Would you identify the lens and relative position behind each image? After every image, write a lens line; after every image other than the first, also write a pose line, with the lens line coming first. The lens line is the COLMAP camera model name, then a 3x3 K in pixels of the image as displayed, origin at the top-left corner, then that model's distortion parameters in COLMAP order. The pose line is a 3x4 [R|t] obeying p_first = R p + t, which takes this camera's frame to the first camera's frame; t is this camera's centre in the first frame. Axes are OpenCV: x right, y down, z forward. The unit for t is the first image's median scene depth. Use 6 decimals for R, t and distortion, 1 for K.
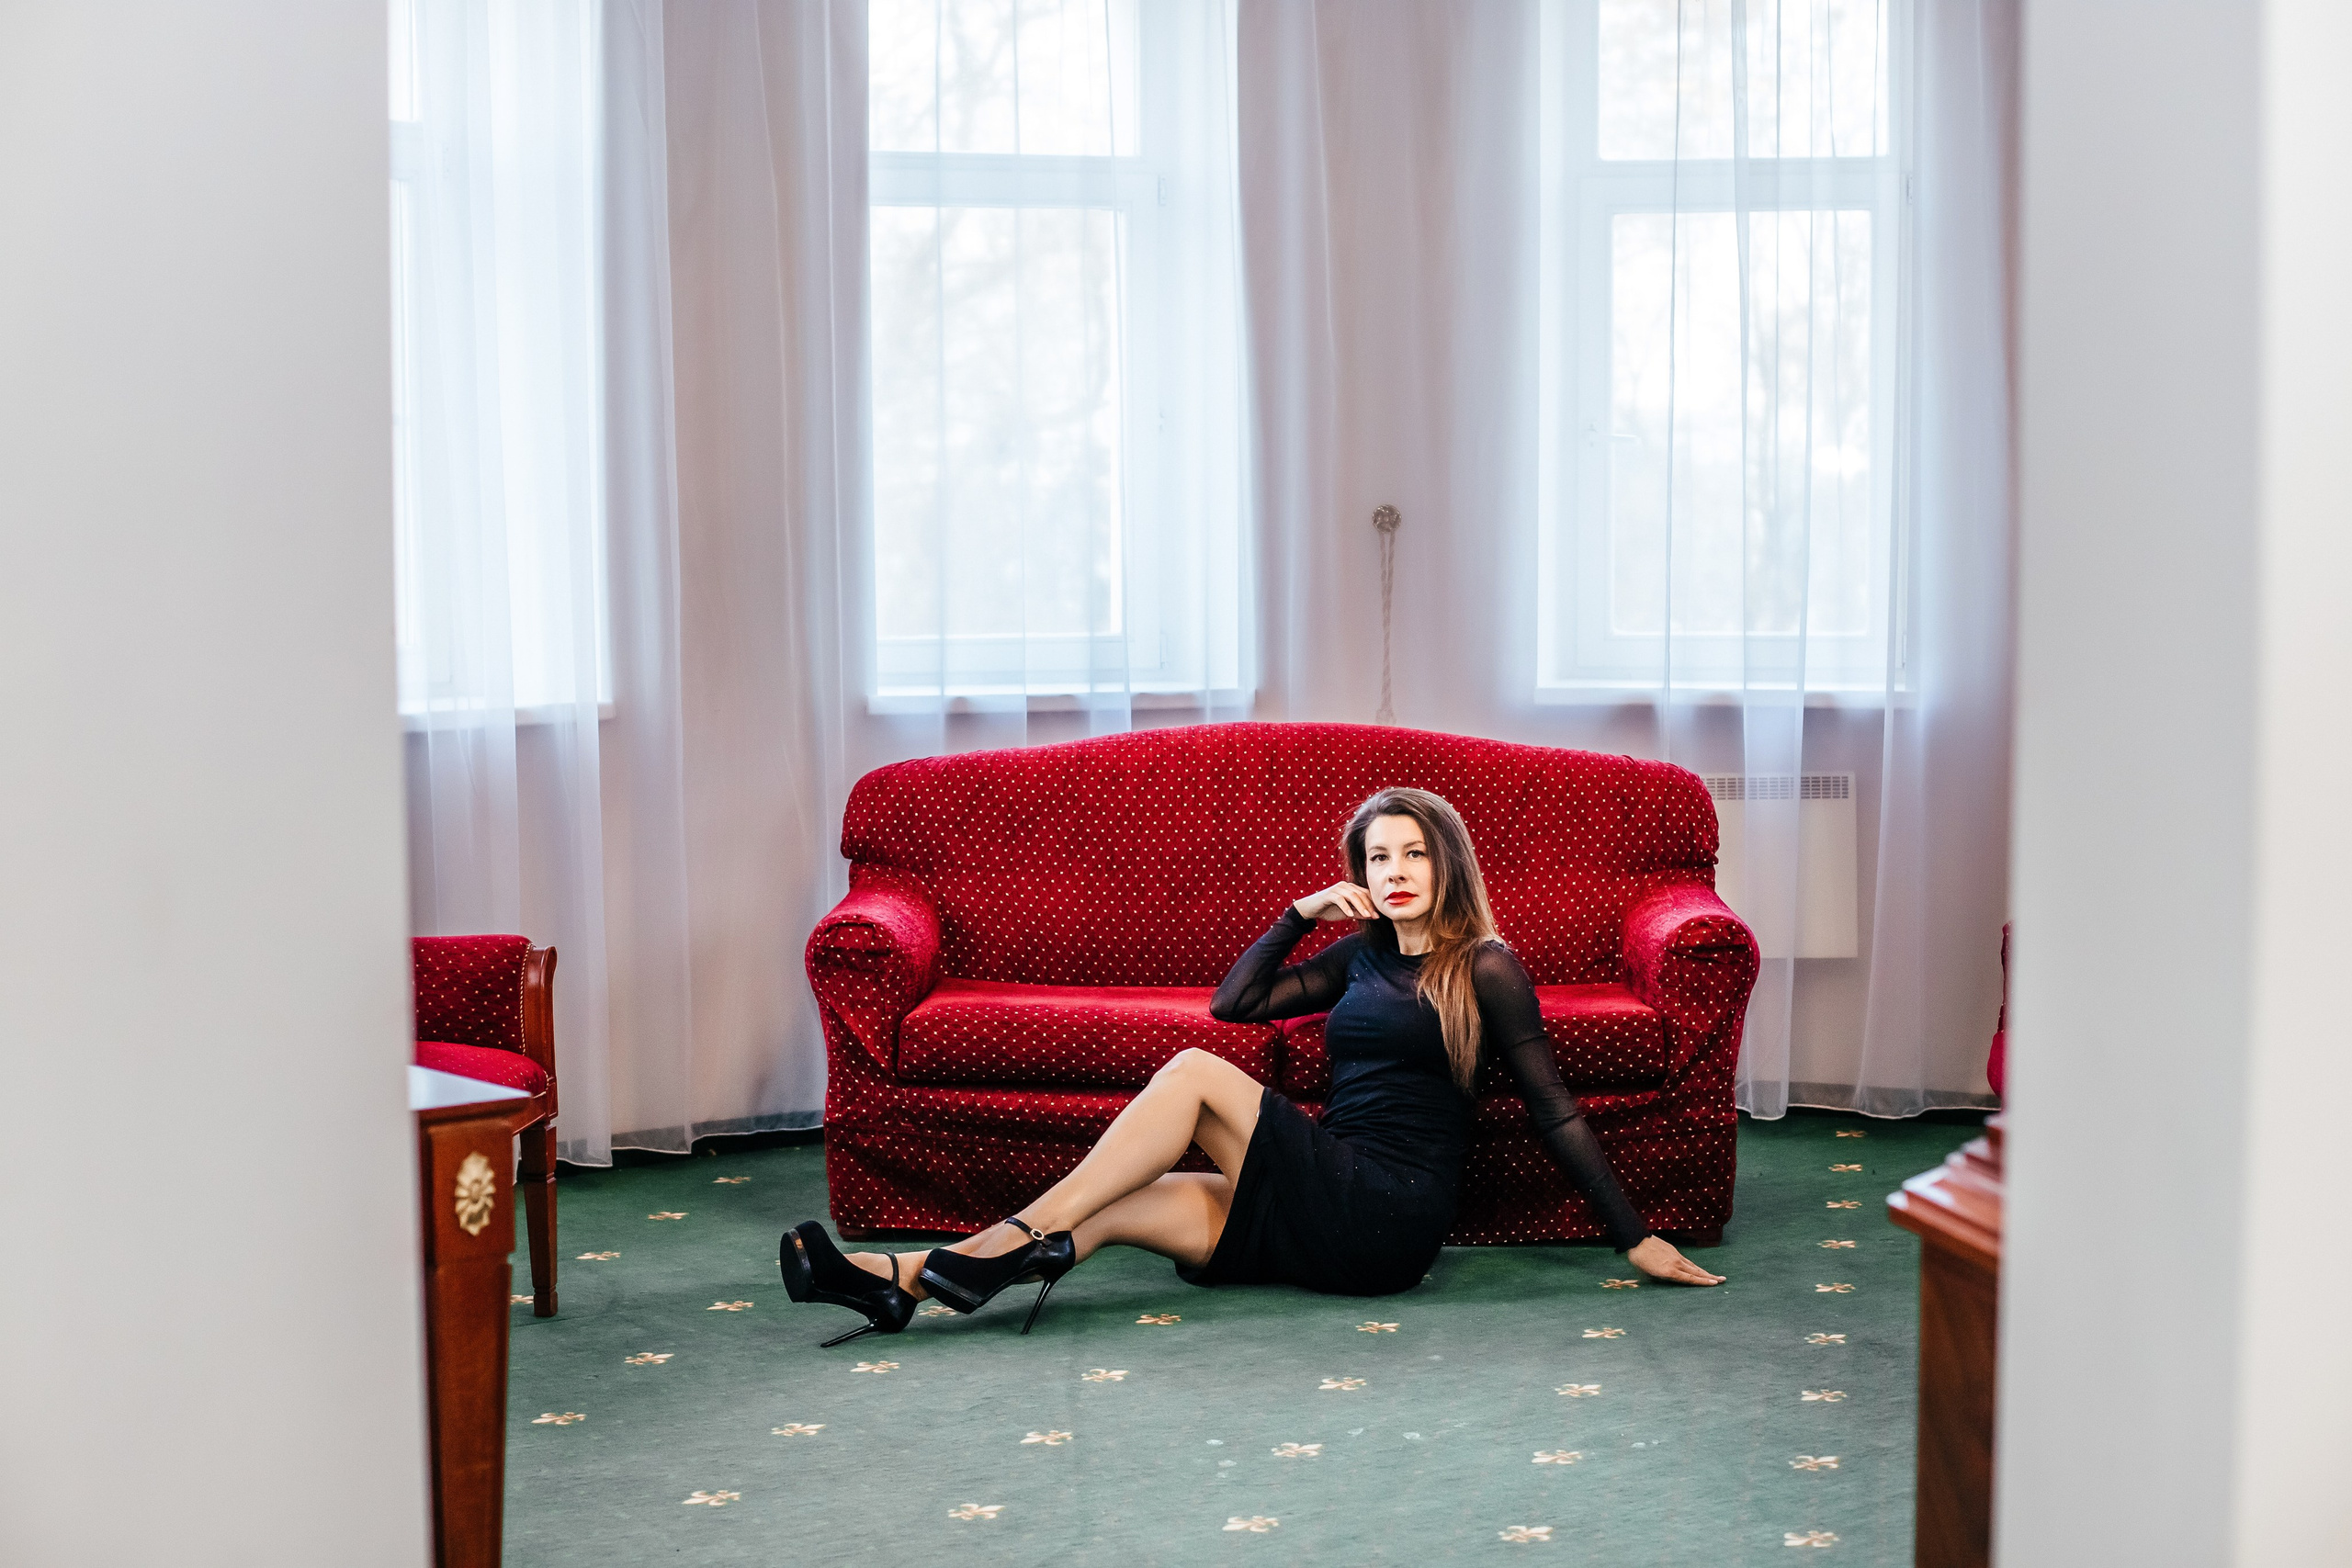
lens RADIAL K [[3411.7, 0, 1176.0], [0, 3411.7, 784.0], [0, 0, 1]] dist [-0.126917, 0.028590]
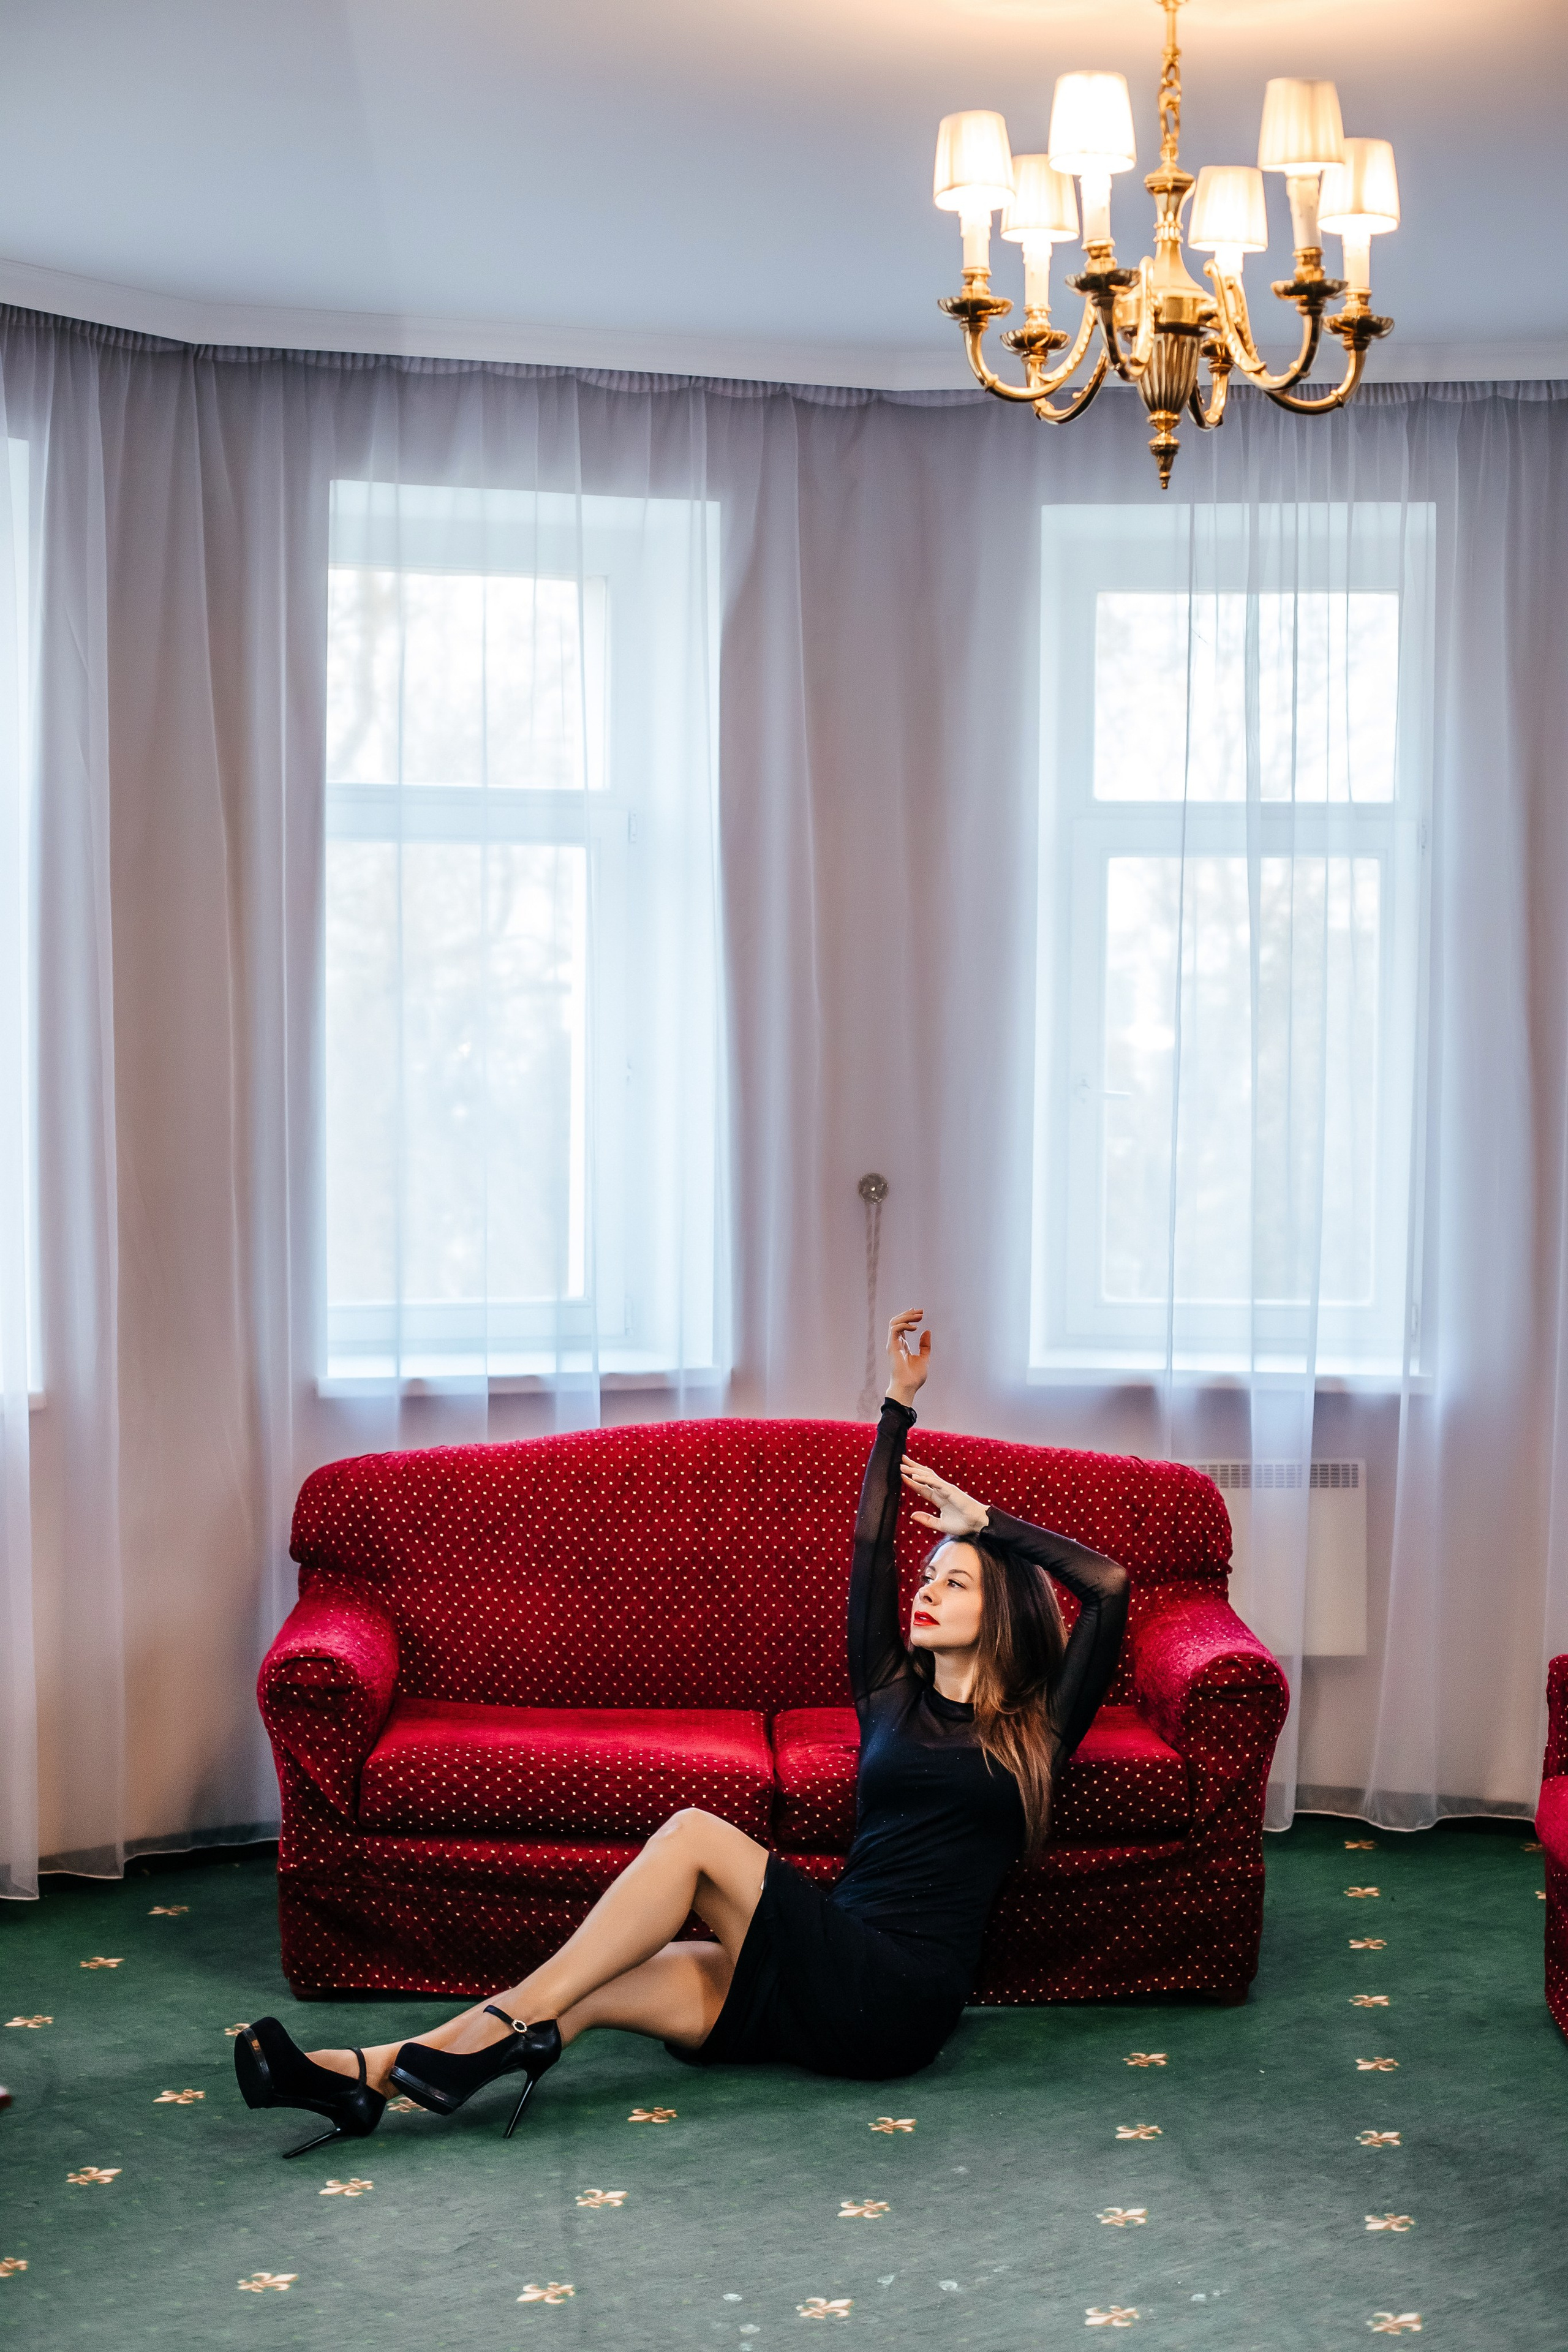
lens RADIAL K [[3412.0, 0, 772.0], [0, 3412.0, 1181.1], [0, 0, 1]] dist [-0.126917, 0.028590]
pose [[0.998025, 0.009847, 0.062042, -0.026708], [-0.007852, 0.999447, -0.032317, -0.054033], [-0.062326, 0.031766, 0.997550, 0.070645]]
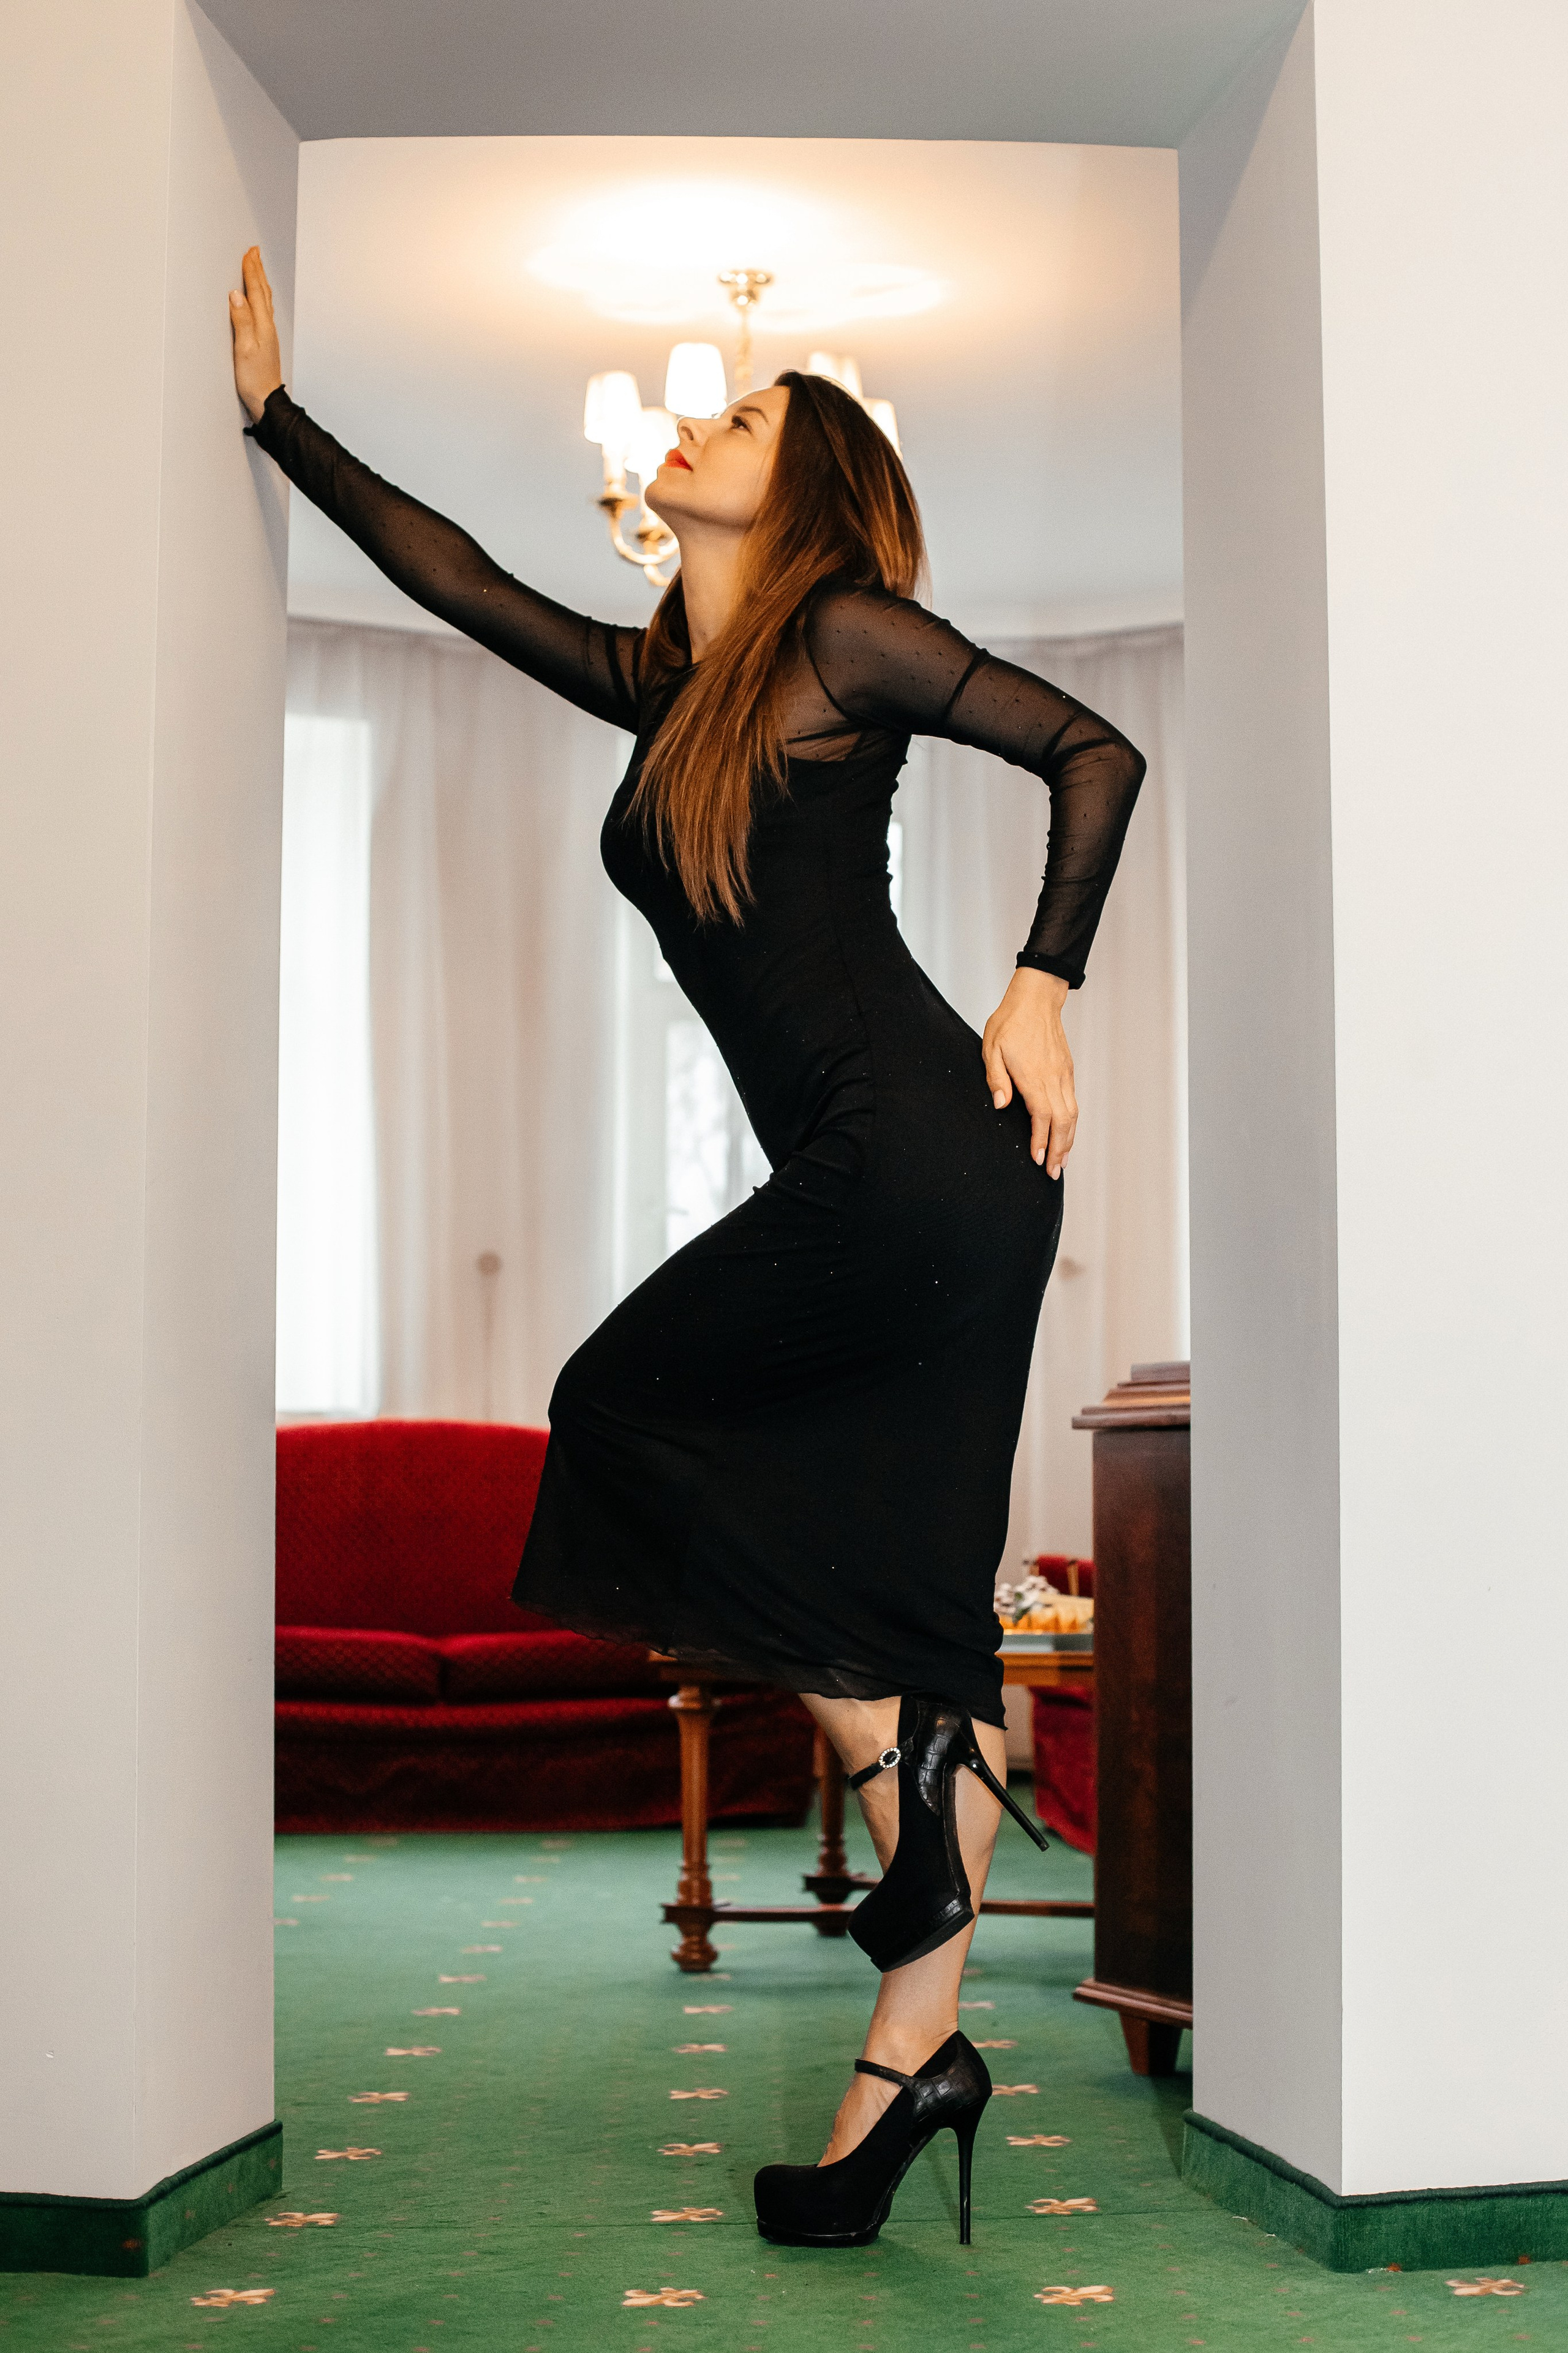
lens RADIAL K [[3599.9, 0, 784.0], [0, 3599.9, 1176.5], [0, 0, 1]] dist [-0.131657, -0.006870]
pose [[0.978107, 0.024117, 0.206701, -0.105698], [0.011554, 0.985437, -0.169651, 0.114500], [-0.207782, 0.168325, 0.963584, -0.240188]]
